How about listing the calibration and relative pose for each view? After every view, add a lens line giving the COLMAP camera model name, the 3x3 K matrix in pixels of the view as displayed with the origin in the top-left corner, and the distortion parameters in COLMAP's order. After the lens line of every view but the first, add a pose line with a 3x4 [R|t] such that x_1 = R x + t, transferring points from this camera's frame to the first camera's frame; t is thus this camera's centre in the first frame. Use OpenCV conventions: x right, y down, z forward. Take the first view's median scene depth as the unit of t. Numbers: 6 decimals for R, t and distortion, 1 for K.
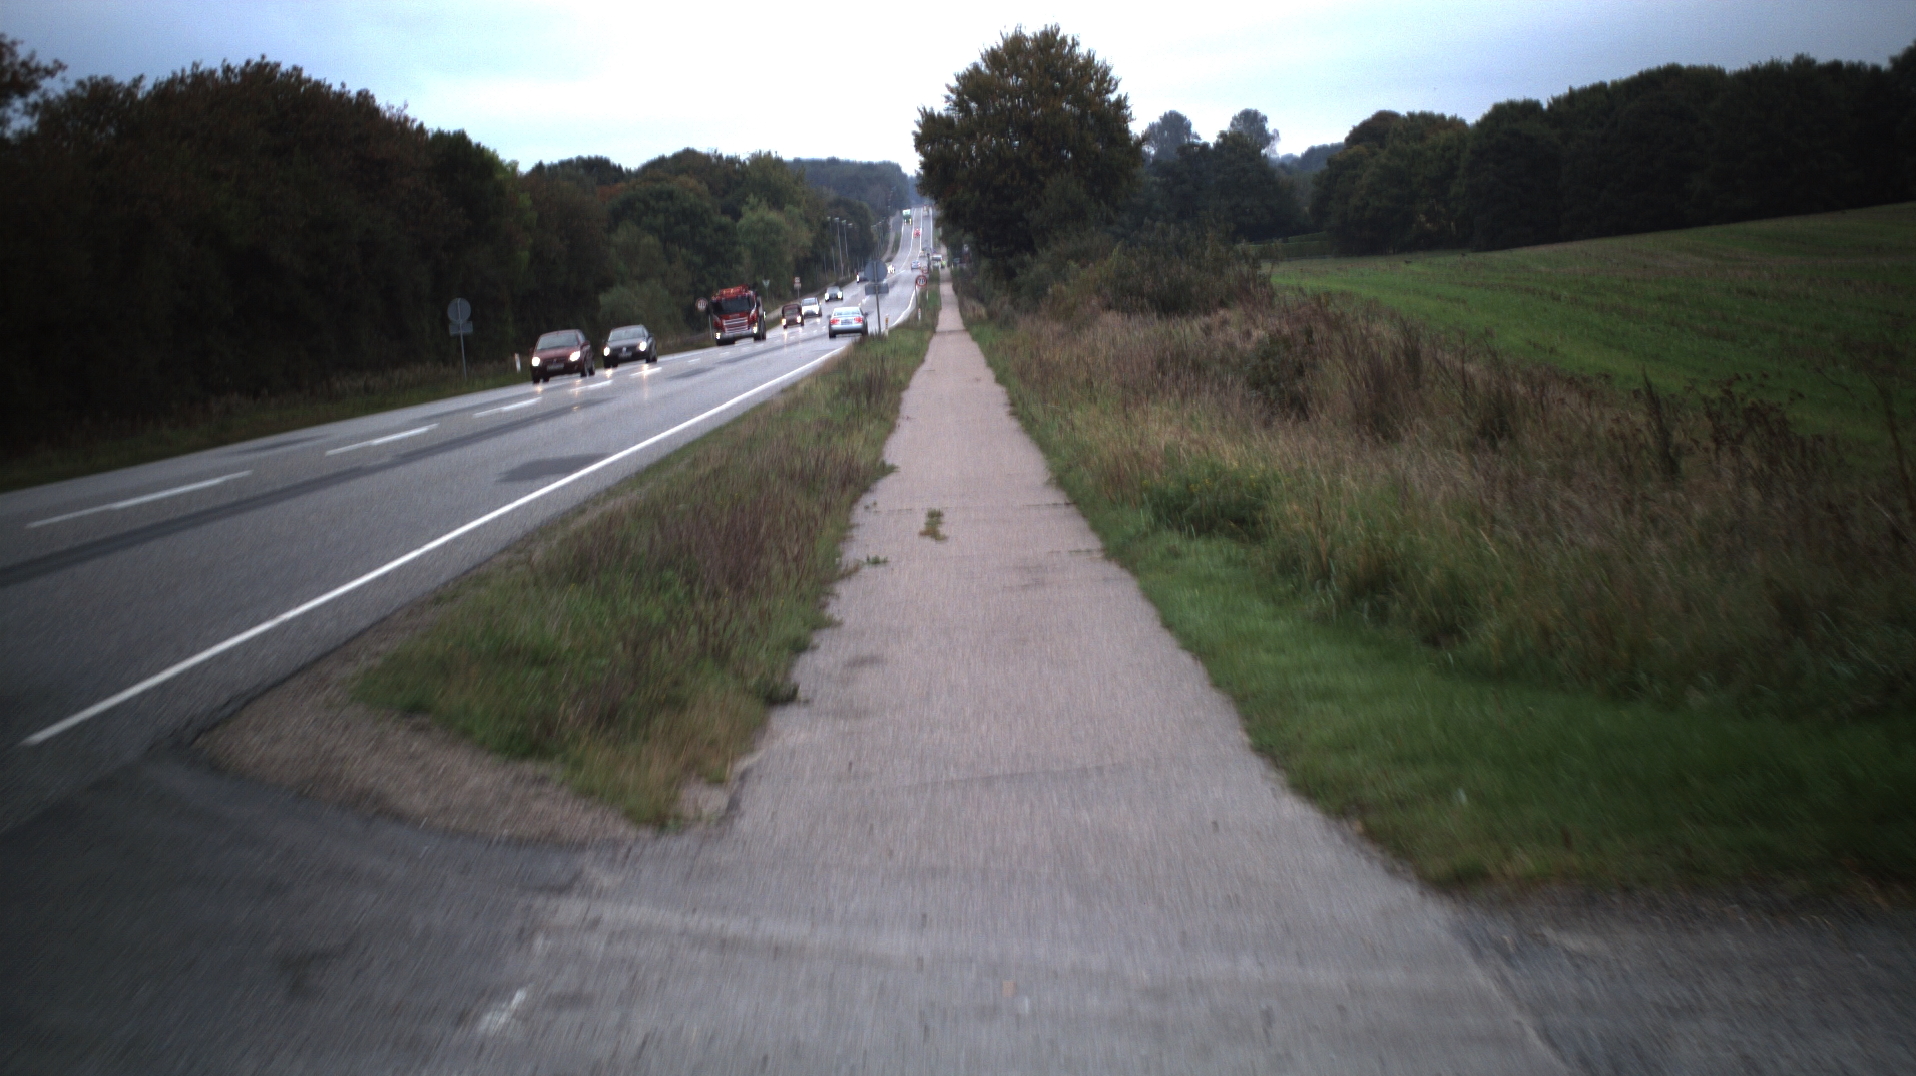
lens RADIAL K [[3413.7, 0, 958.0], [0, 3413.7, 538.0], [0, 0, 1]] dist [-0.291567, 0.343962]
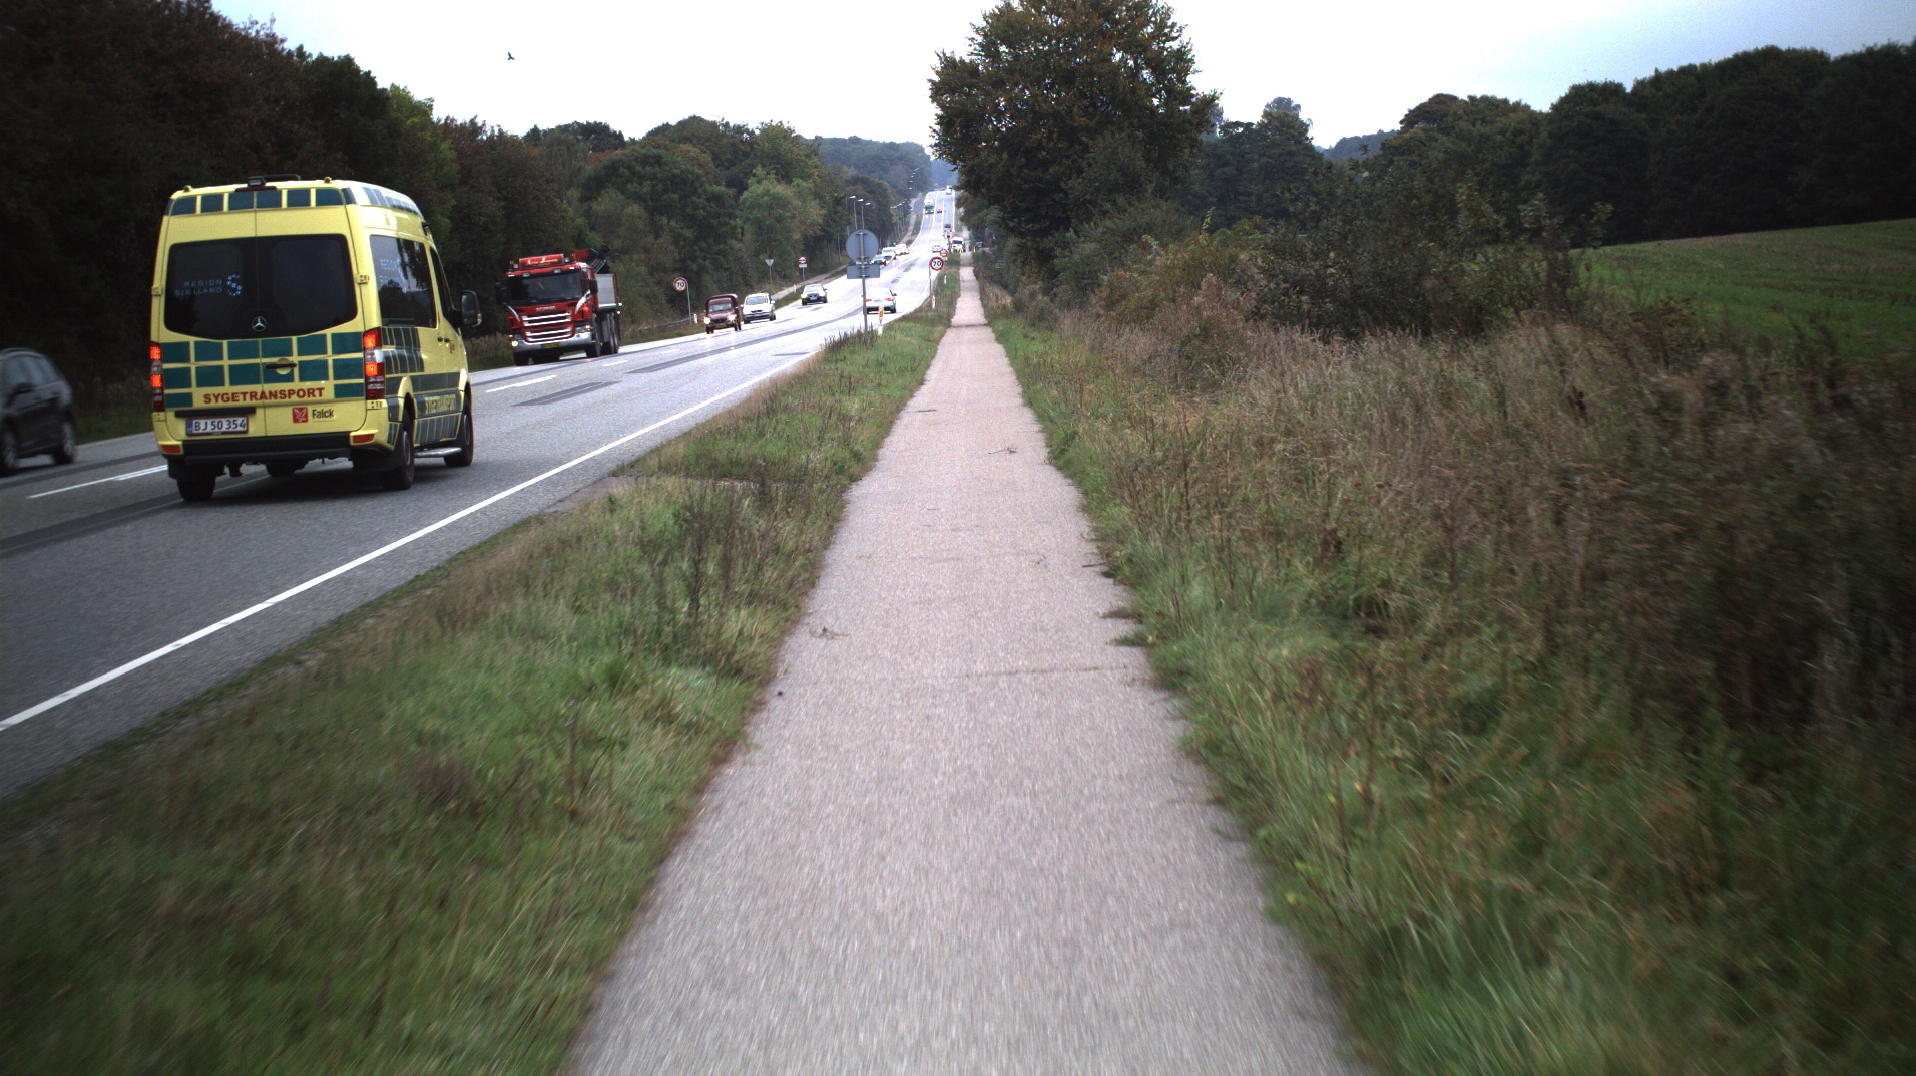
lens RADIAL K [[3413.7, 0, 958.0], [0, 3413.7, 538.0], [0, 0, 1]] dist [-0.291567, 0.343962]
pose [[0.999689, 0.024549, -0.004430, 0.000085], [-0.024529, 0.999689, 0.004586, -0.009084], [0.004541, -0.004475, 0.999980, 0.125574]]
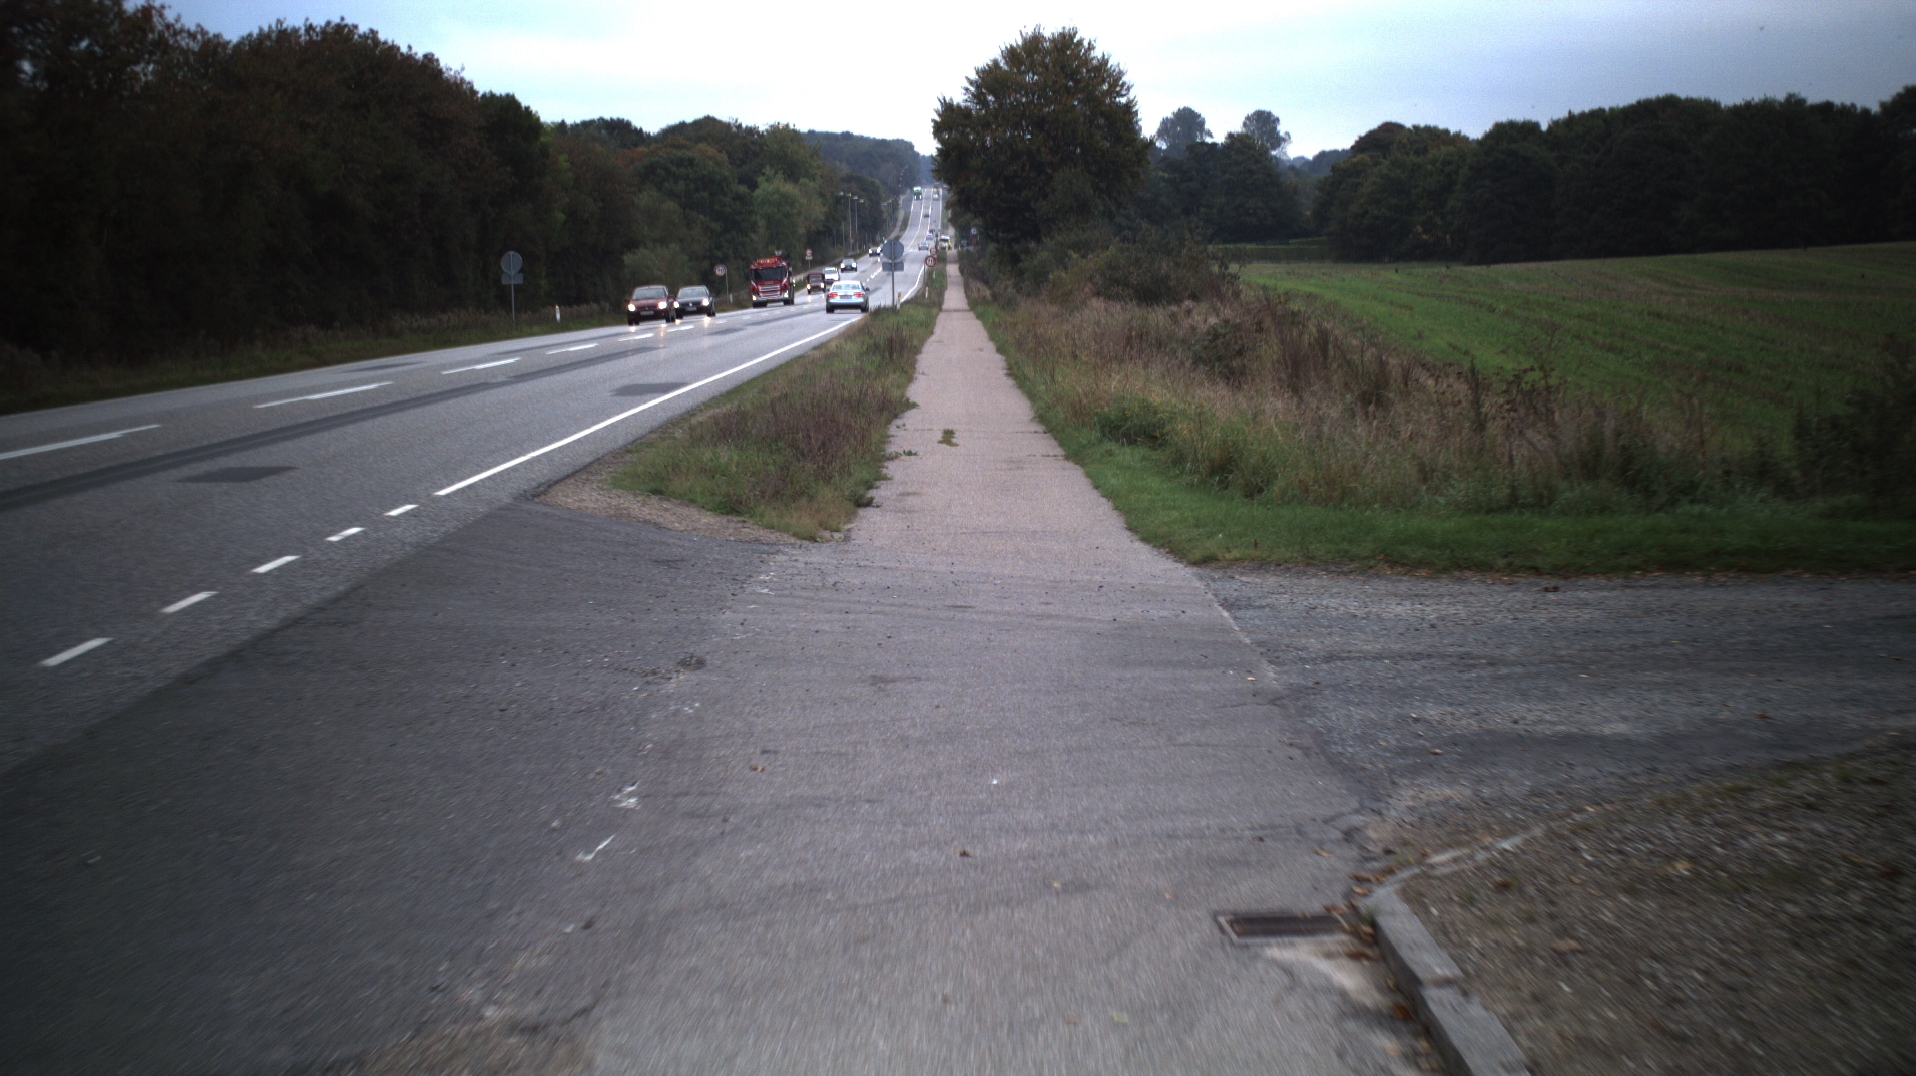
lens RADIAL K [[3413.7, 0, 958.0], [0, 3413.7, 538.0], [0, 0, 1]] dist [-0.291567, 0.343962]
pose [[0.998137, 0.060917, 0.003369, -0.000542], [-0.060935, 0.998127, 0.005435, 0.003065], [-0.003032, -0.005630, 0.999980, -0.041637]]
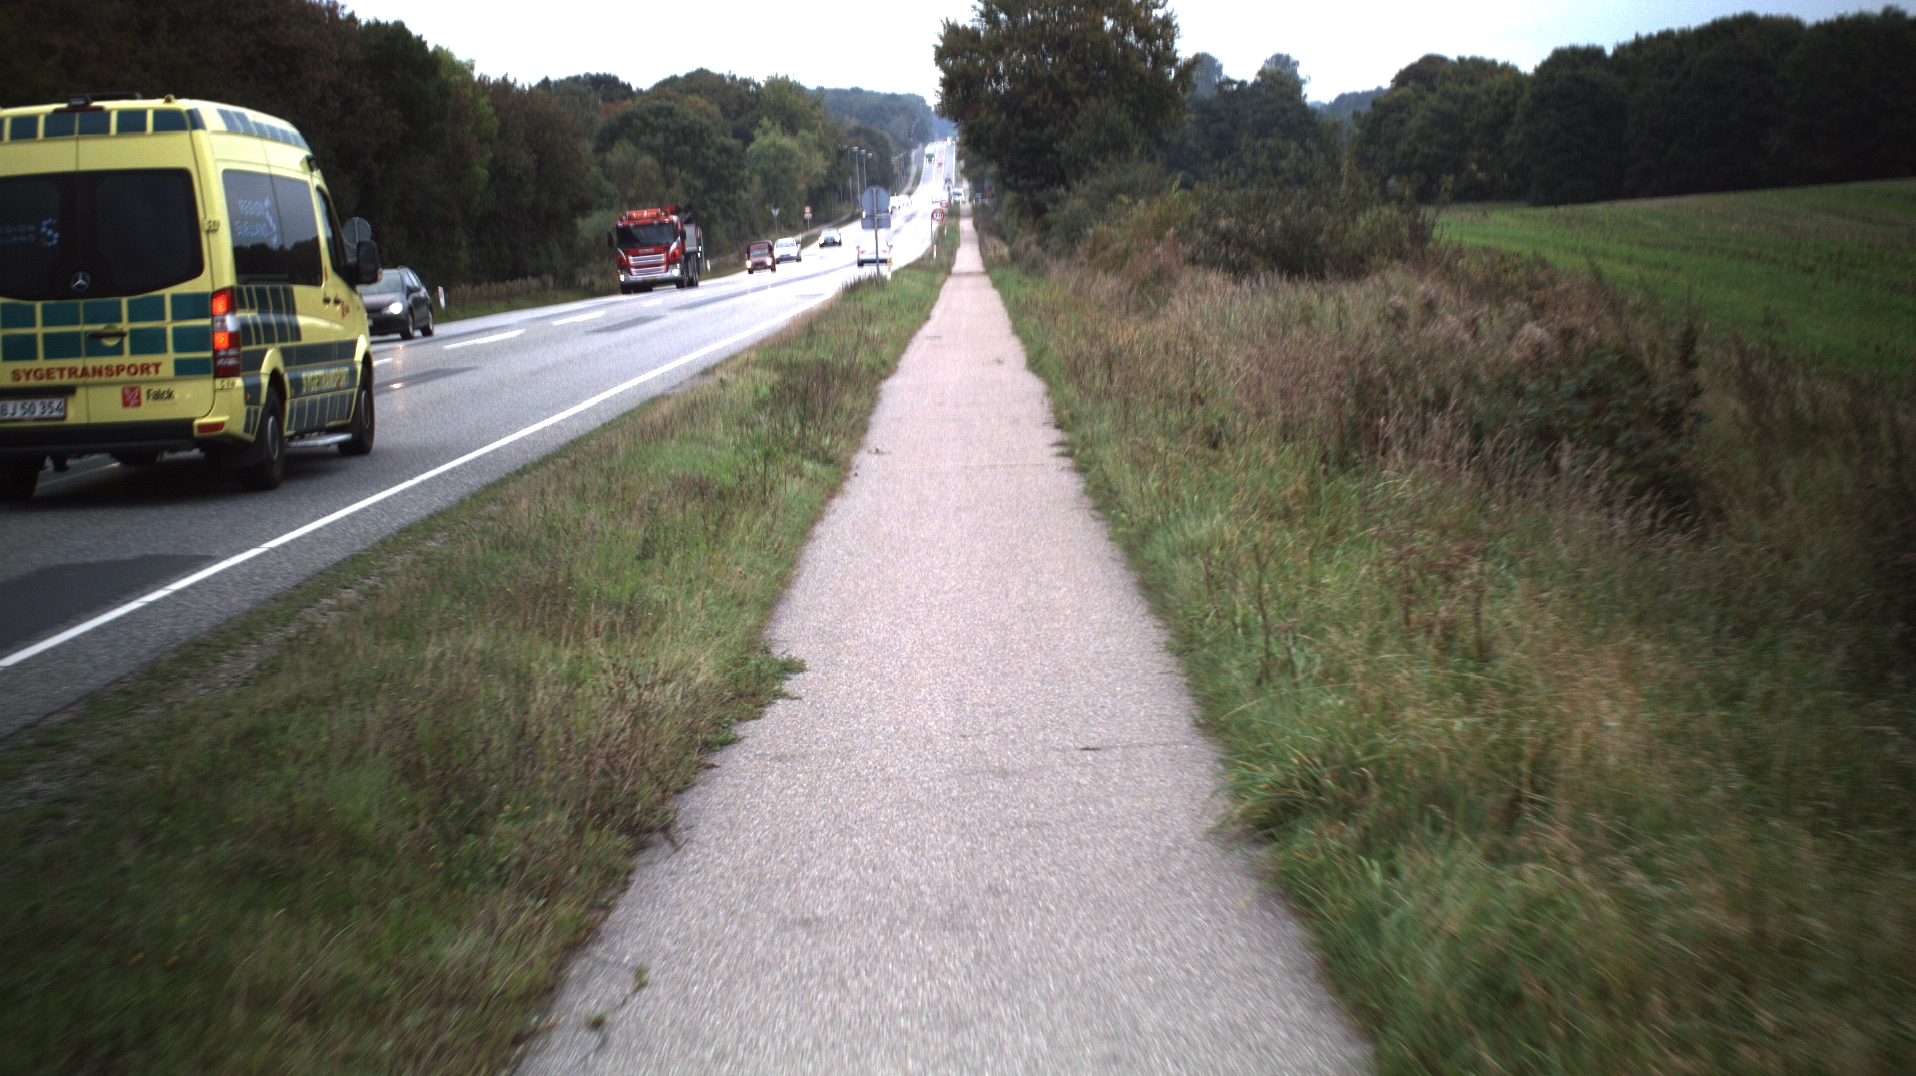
lens RADIAL K [[3413.7, 0, 958.0], [0, 3413.7, 538.0], [0, 0, 1]] dist [-0.291567, 0.343962]
pose [[0.999411, 0.034176, -0.003069, 0.000197], [-0.034112, 0.999239, 0.018906, -0.006172], [0.003712, -0.018790, 0.999817, 0.083815]]
